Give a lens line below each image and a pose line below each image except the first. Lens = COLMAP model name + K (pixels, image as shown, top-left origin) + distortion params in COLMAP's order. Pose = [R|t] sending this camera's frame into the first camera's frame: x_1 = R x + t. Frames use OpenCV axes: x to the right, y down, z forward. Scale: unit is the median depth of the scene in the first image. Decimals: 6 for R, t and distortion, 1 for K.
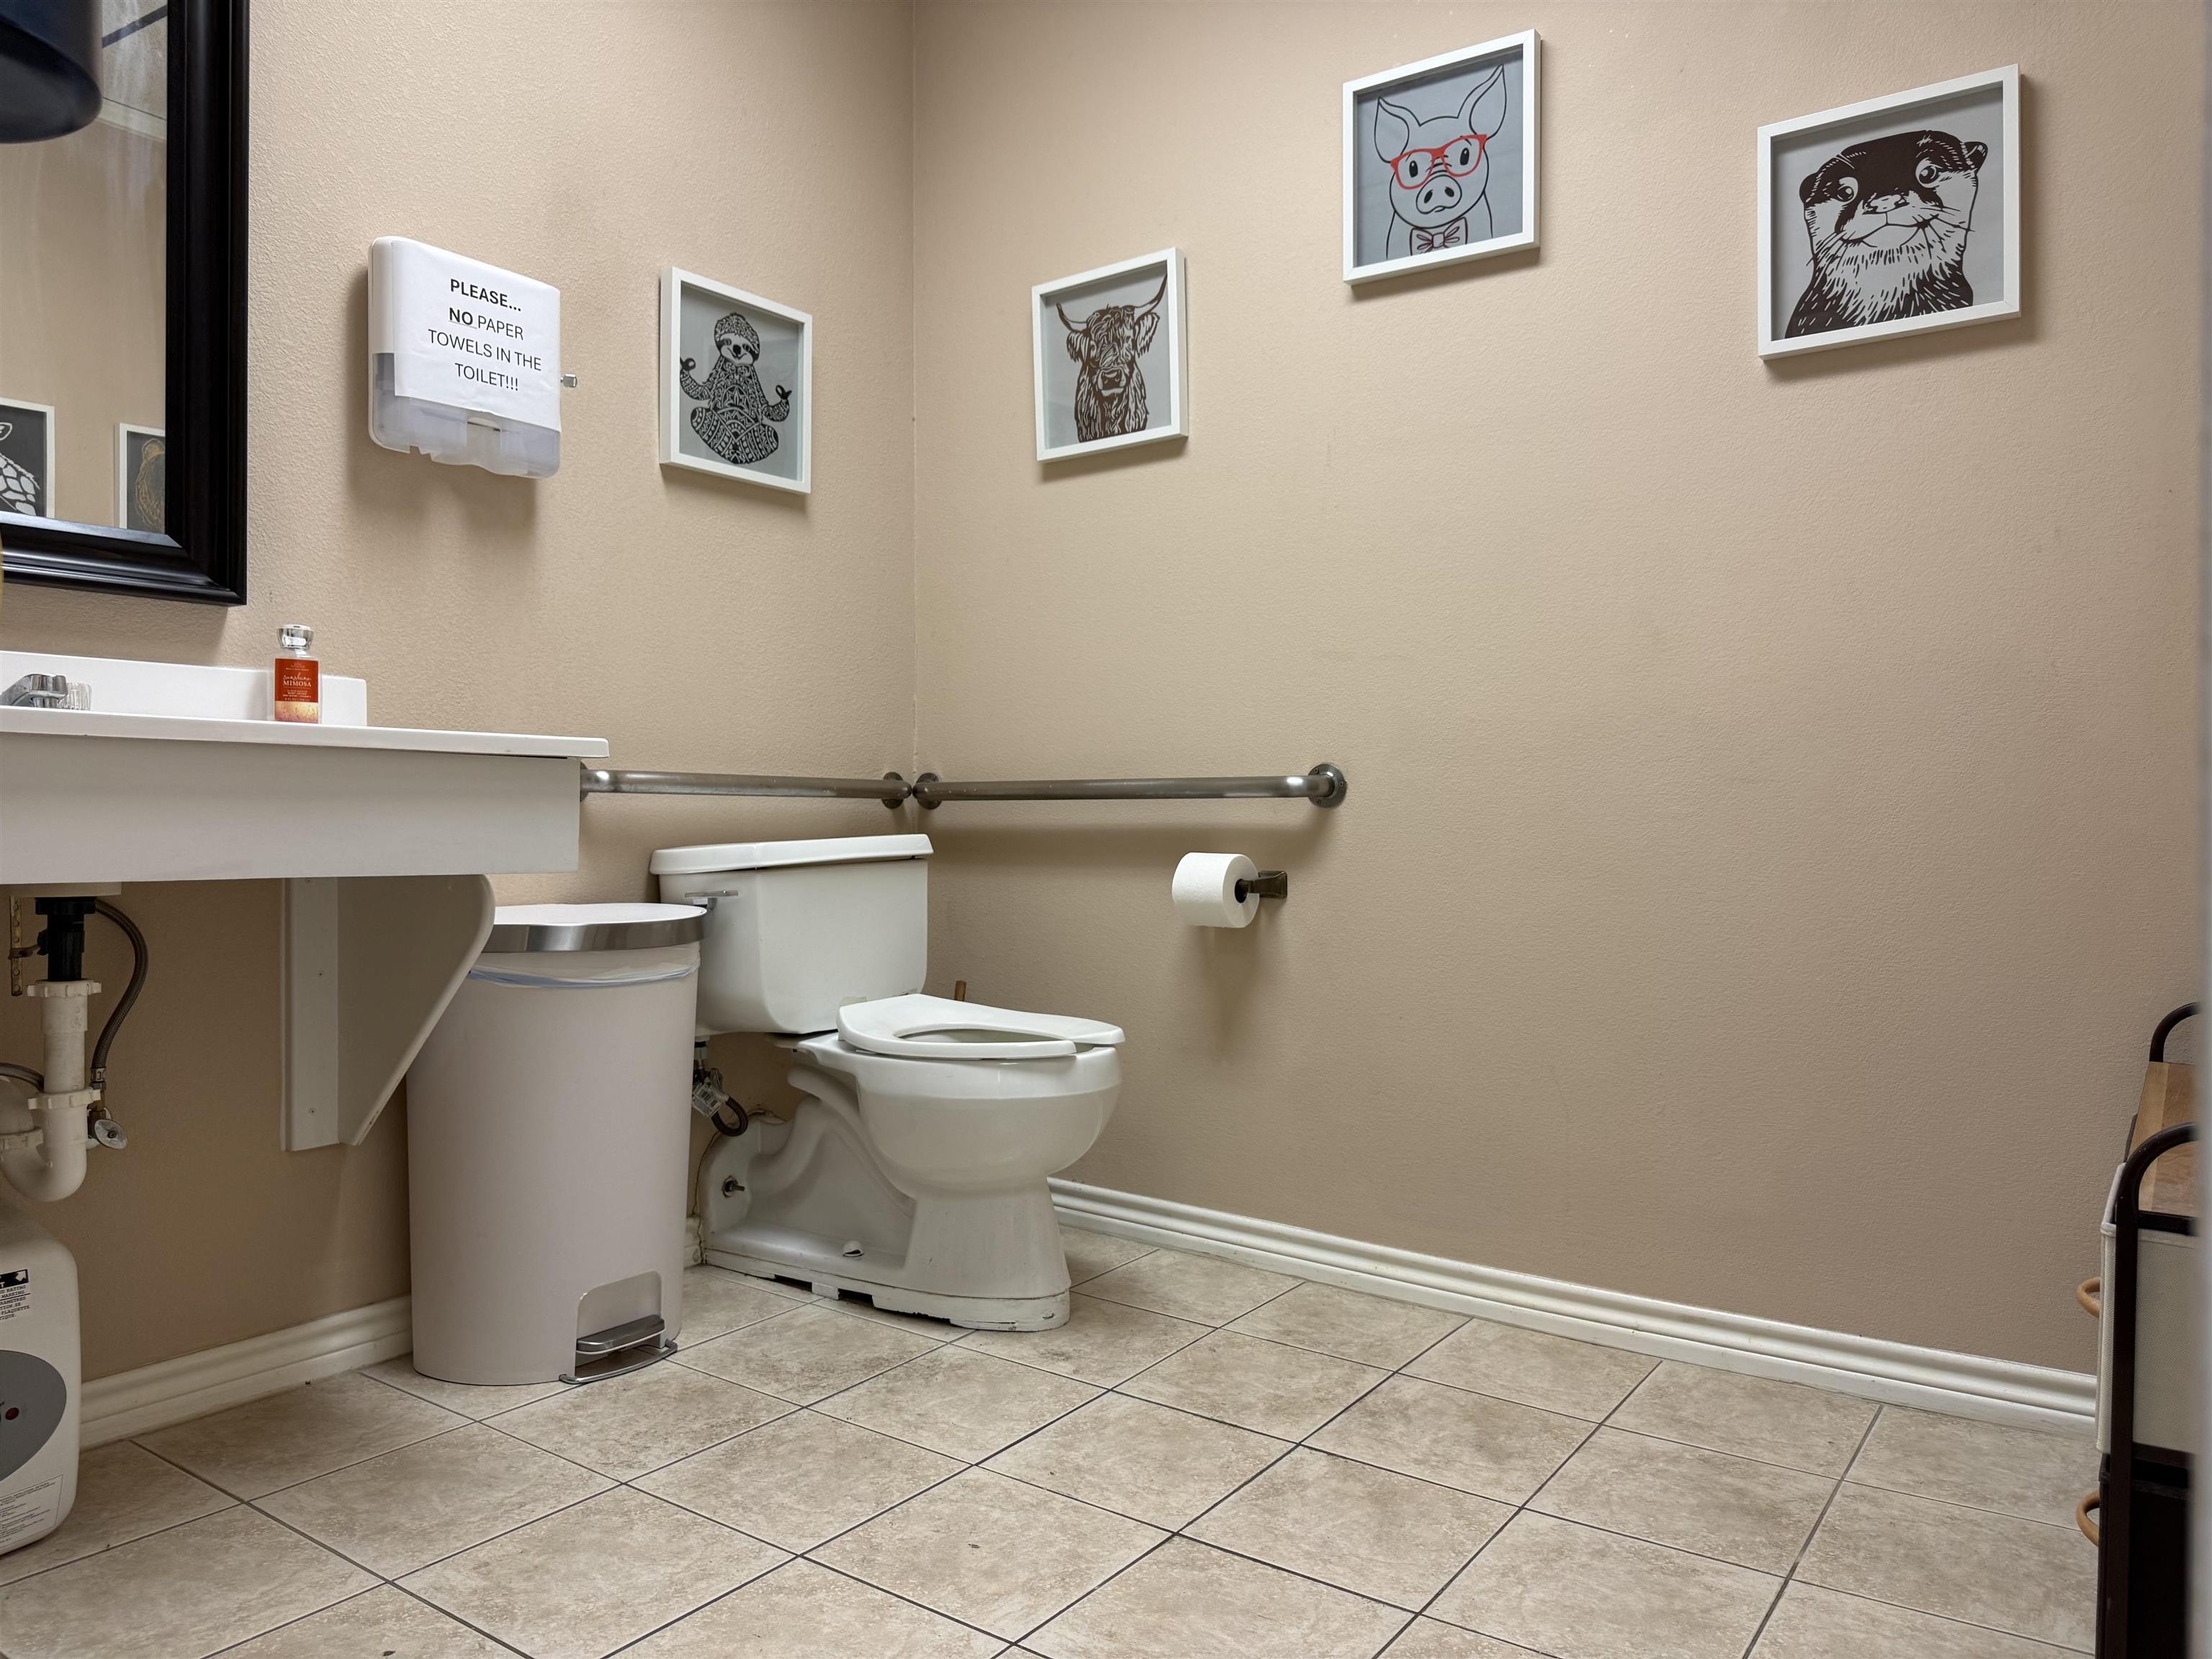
lens RADIAL K [[1572.9, 0, 1107.2], [0, 1572.9, 841.7], [0, 0, 1]] dist [0.021949, -0.025135]
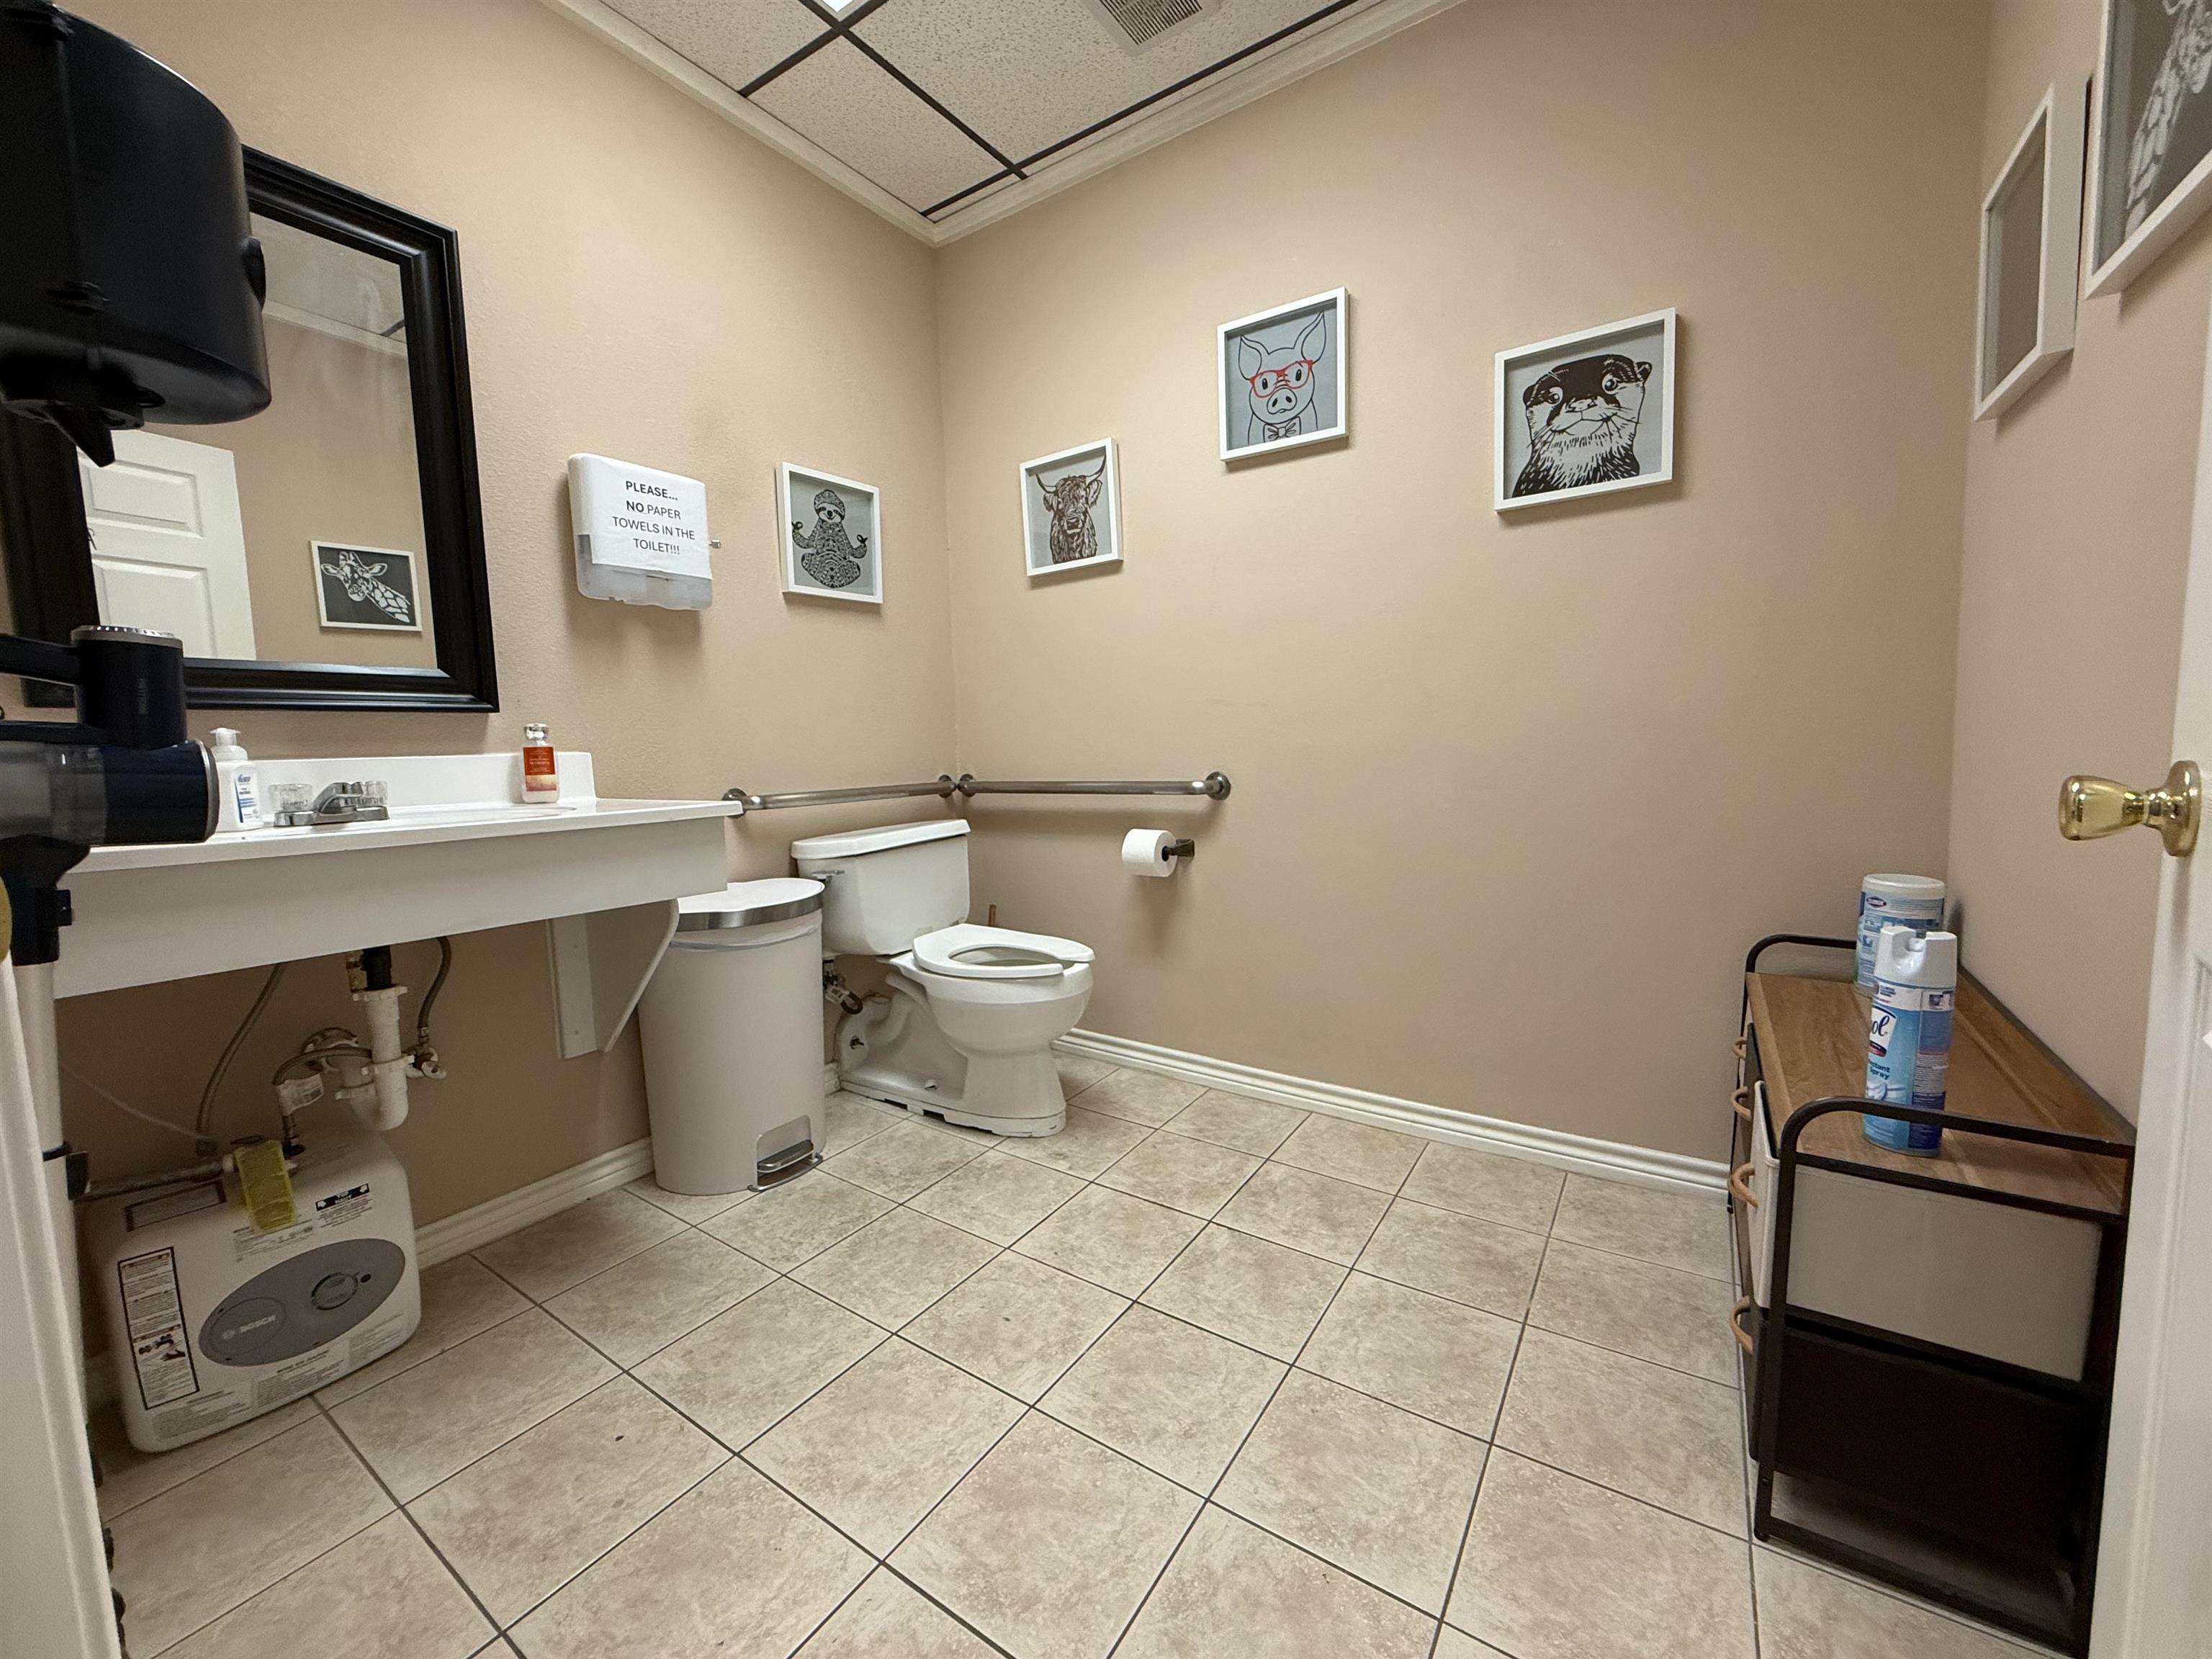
lens RADIAL K [[879.6, 0, 1101.1], [0, 879.6, 831.7], [0, 0, 1]] dist [-0.000450, 0.000211]
pose [[0.999329, -0.033395, 0.015015, 0.009752], [0.031960, 0.995662, 0.087385, -0.084415], [-0.017869, -0.086847, 0.996061, 0.134432]]
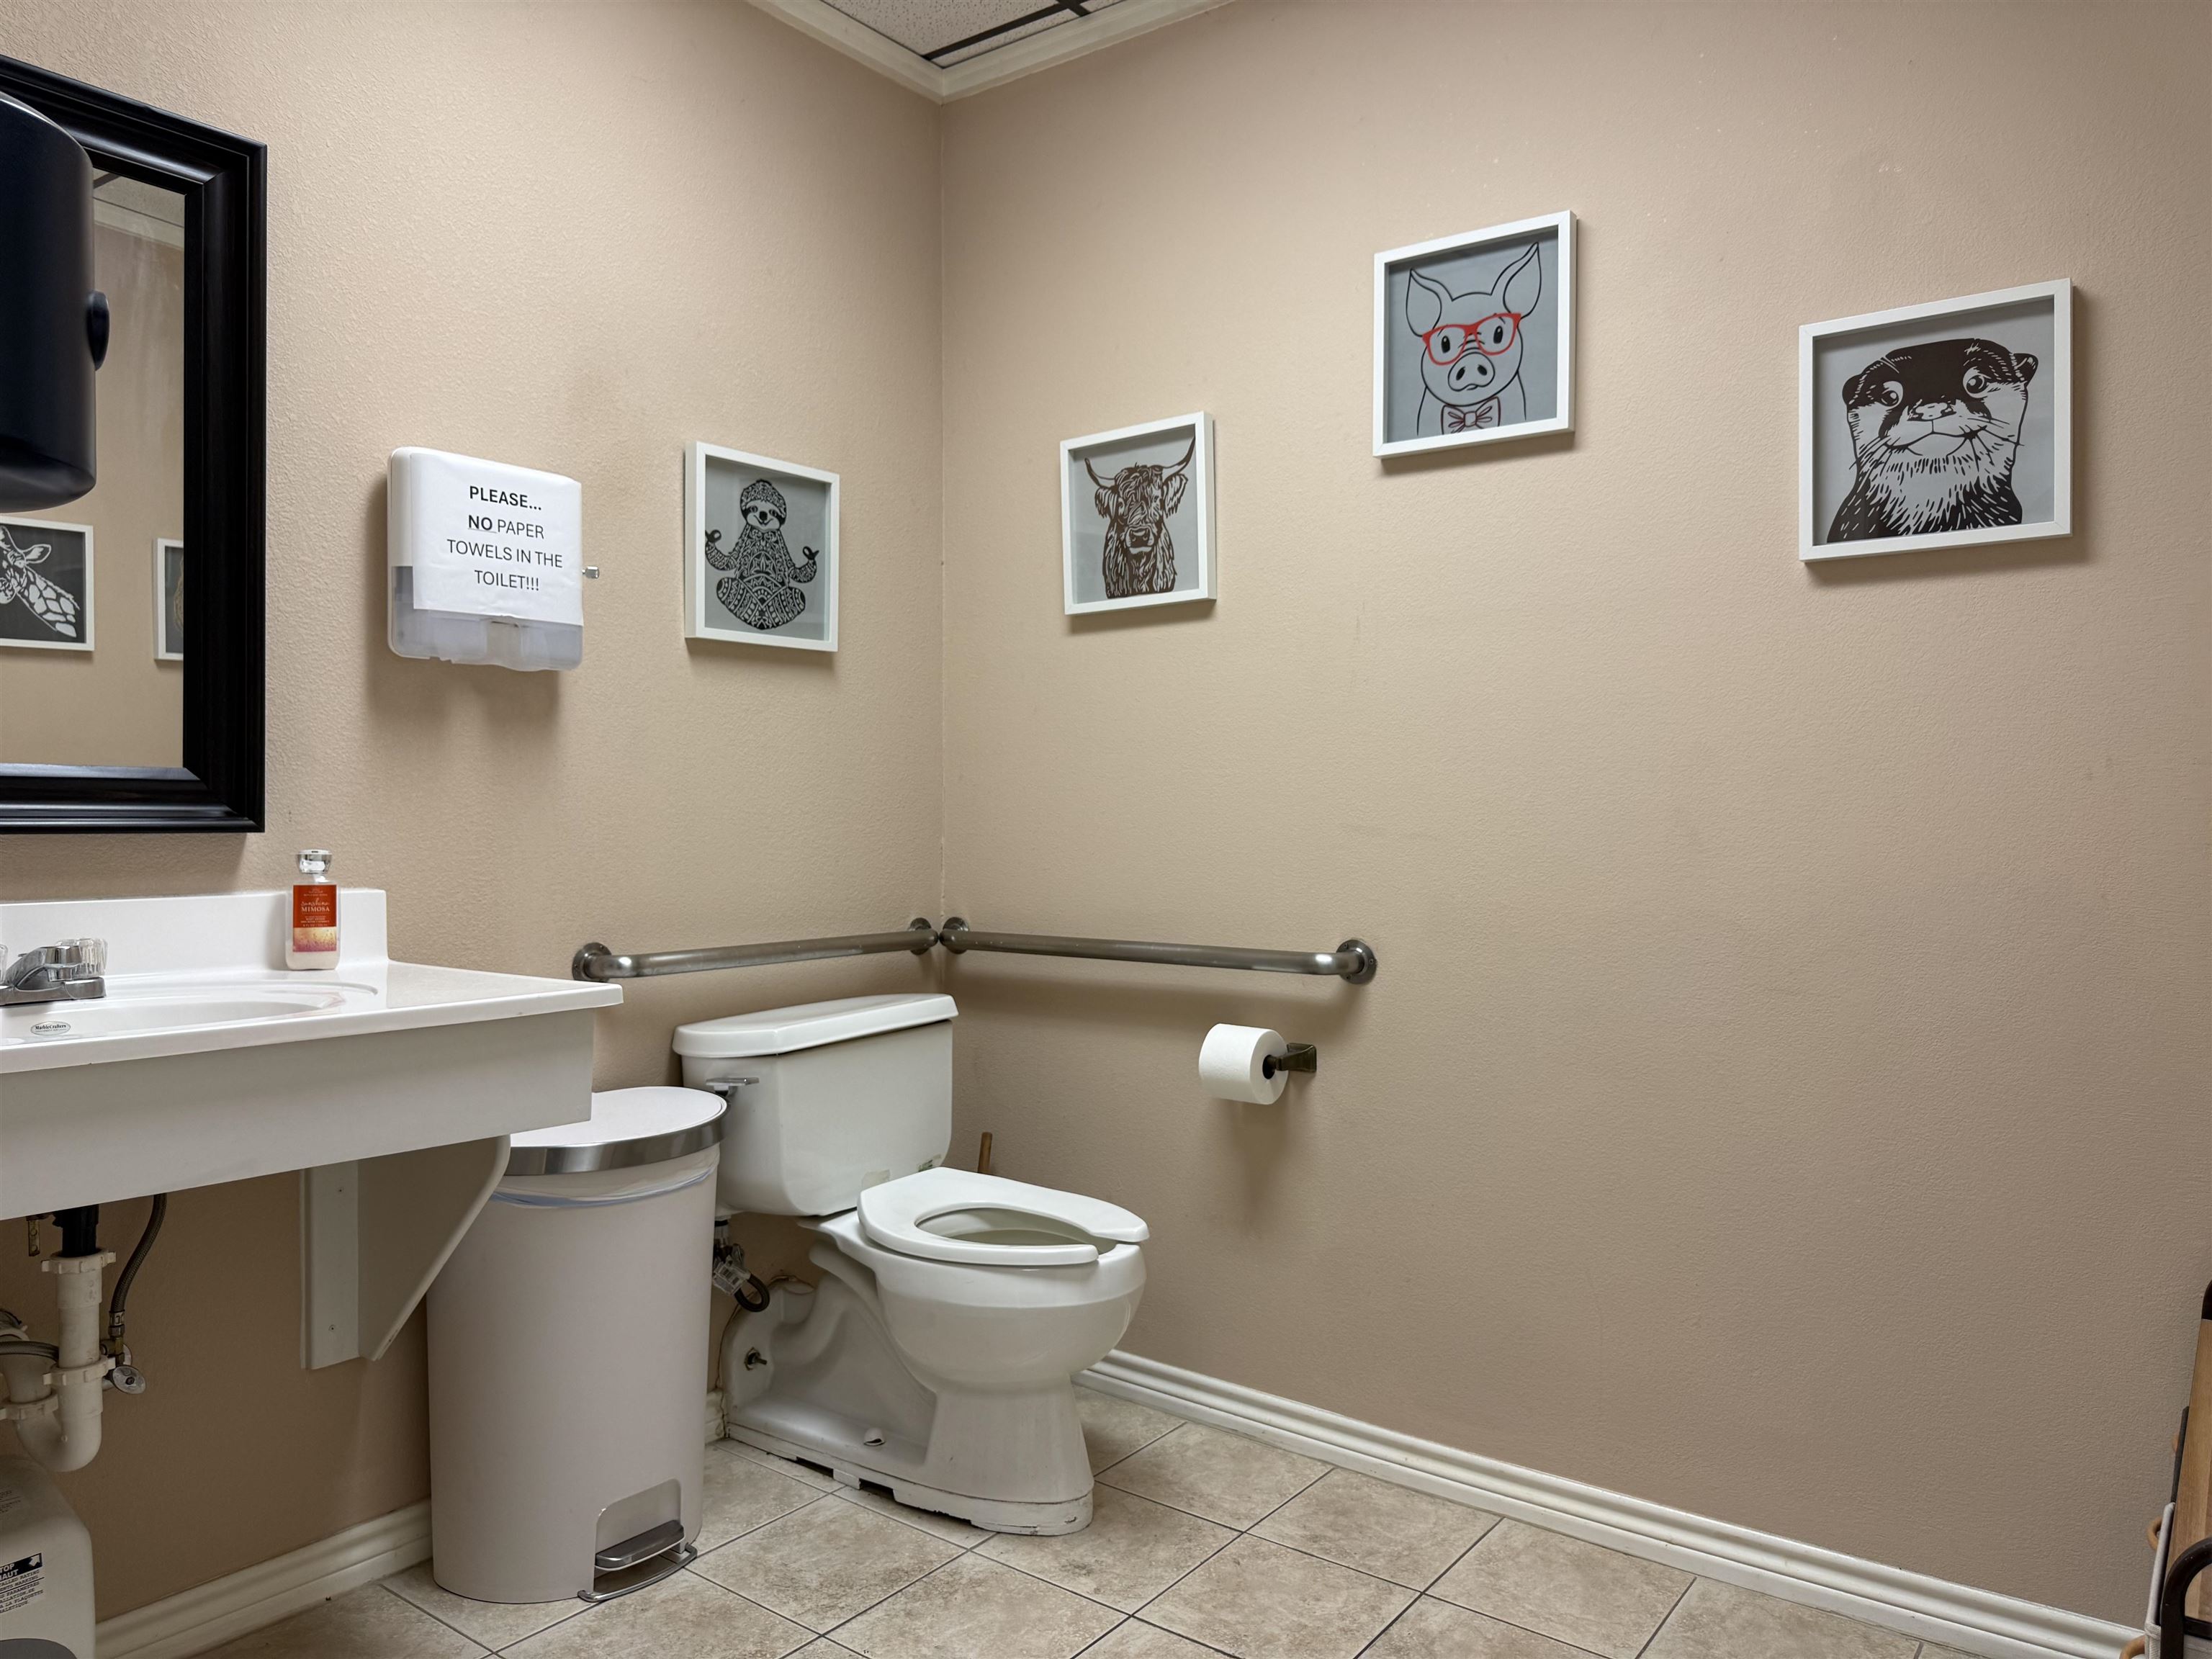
lens RADIAL K [[1578.1, 0, 1111.8], [0, 1578.1, 843.9], [0, 0, 1]] dist [0.007593, -0.009411]
pose [[0.999687, 0.001874, -0.024957, 0.013339], [-0.001740, 0.999984, 0.005382, -0.136930], [0.024967, -0.005337, 0.999674, 0.014770]]
